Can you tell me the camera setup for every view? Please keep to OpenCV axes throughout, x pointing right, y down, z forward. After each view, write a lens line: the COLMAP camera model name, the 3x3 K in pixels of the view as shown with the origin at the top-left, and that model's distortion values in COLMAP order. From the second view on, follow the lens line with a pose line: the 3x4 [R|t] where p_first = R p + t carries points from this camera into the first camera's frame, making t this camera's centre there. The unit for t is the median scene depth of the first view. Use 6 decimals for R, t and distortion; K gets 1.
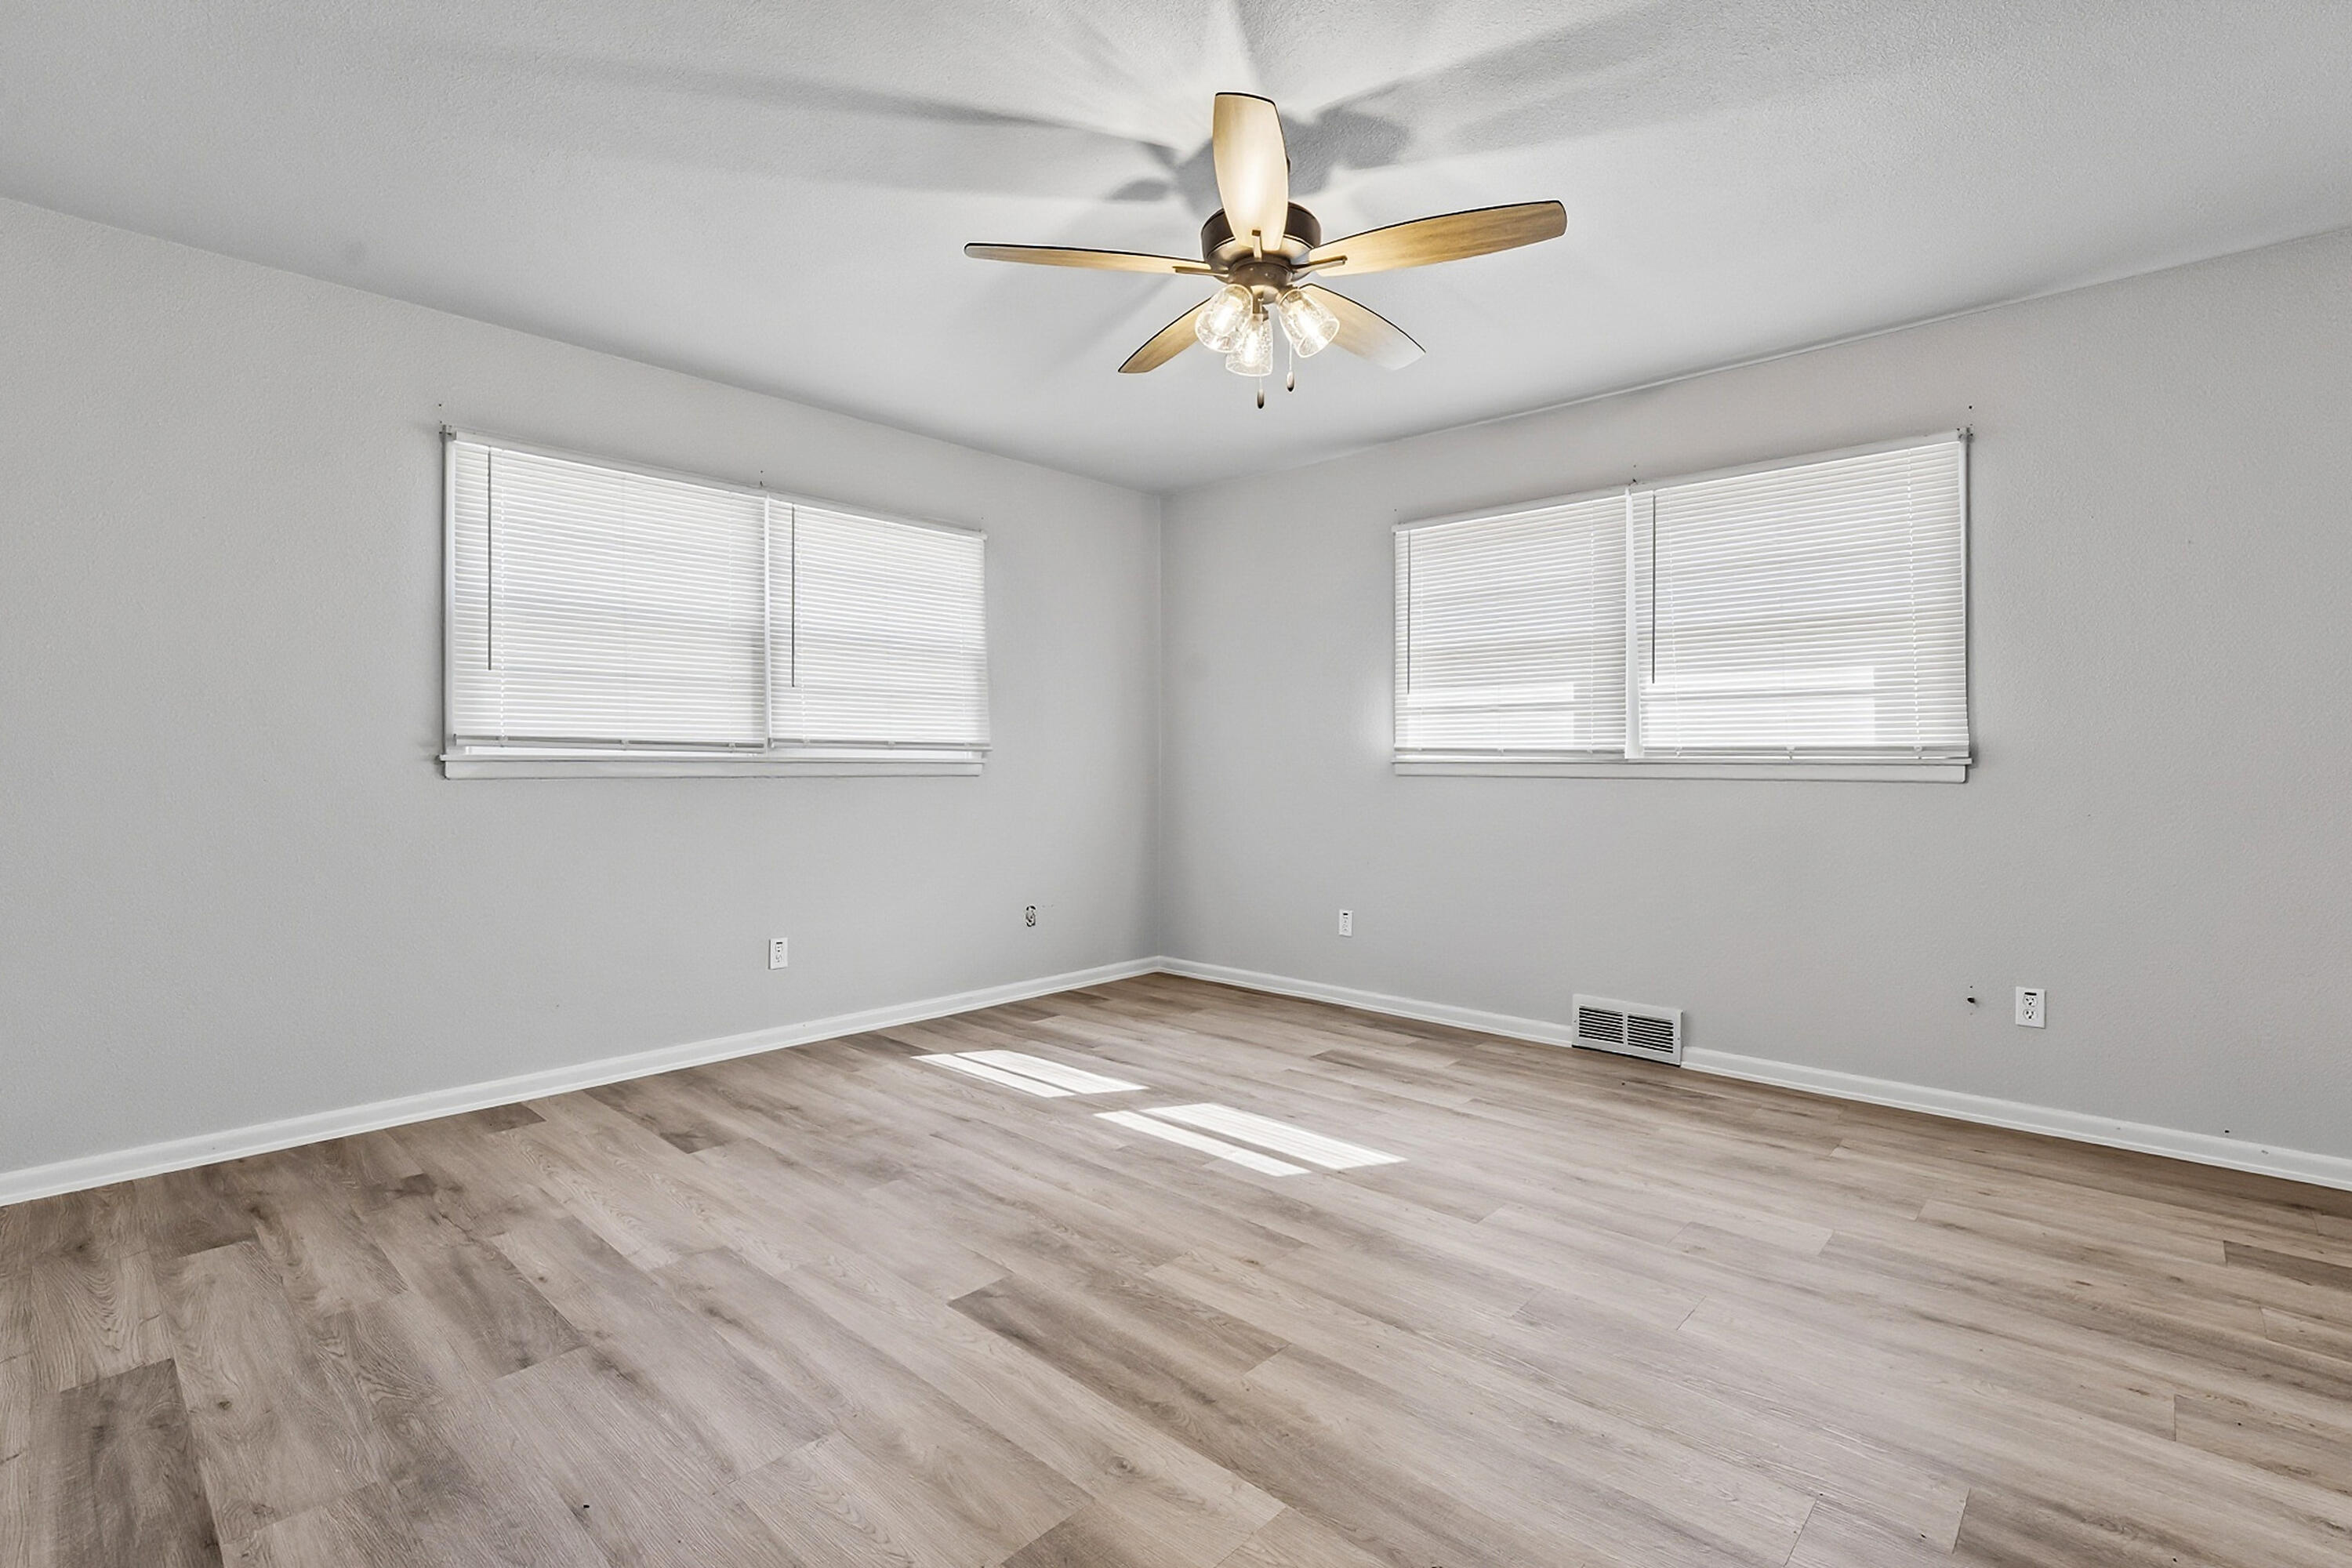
lens RADIAL K [[1071.2, 0, 1162.7], [0, 1071.2, 783.6], [0, 0, 1]] dist [-0.013355, 0.002530]
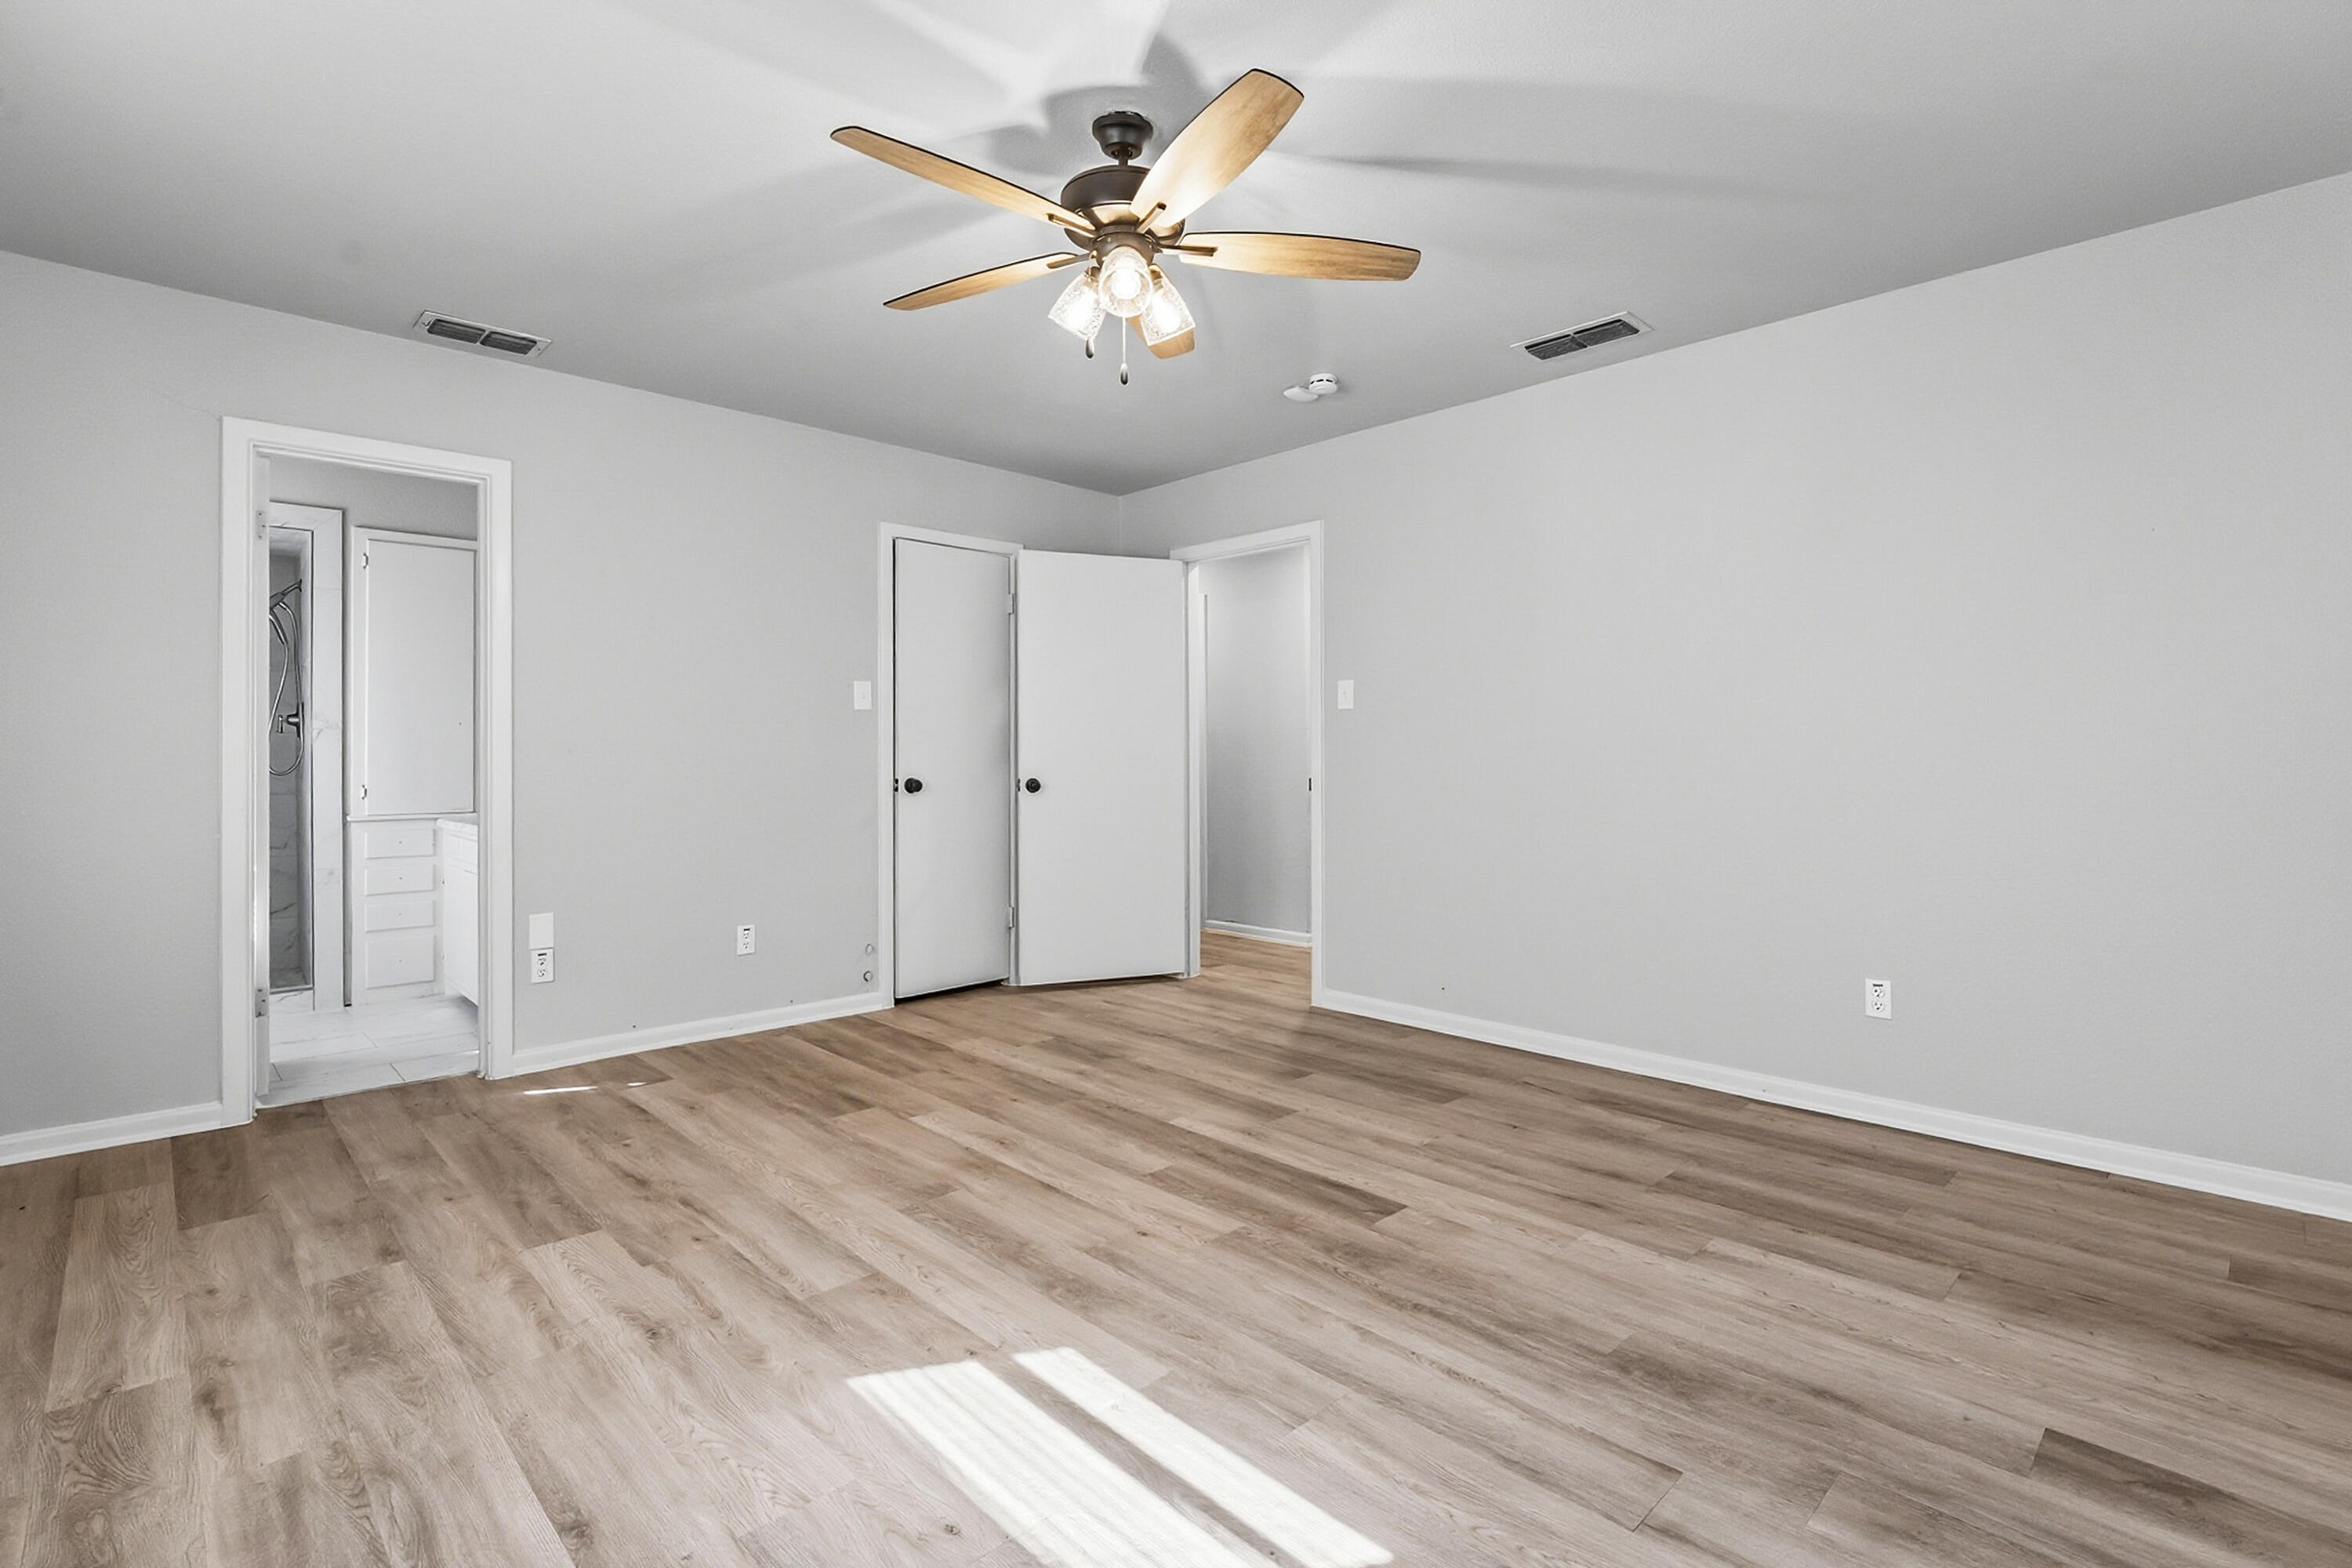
lens RADIAL K [[1071.2, 0, 1175.8], [0, 1071.2, 768.7], [0, 0, 1]] dist [-0.013355, 0.002530]
pose [[-0.999024, 0.000599, 0.044159, 0.004997], [0.001848, 0.999599, 0.028240, -0.034708], [-0.044124, 0.028294, -0.998625, 1.844499]]
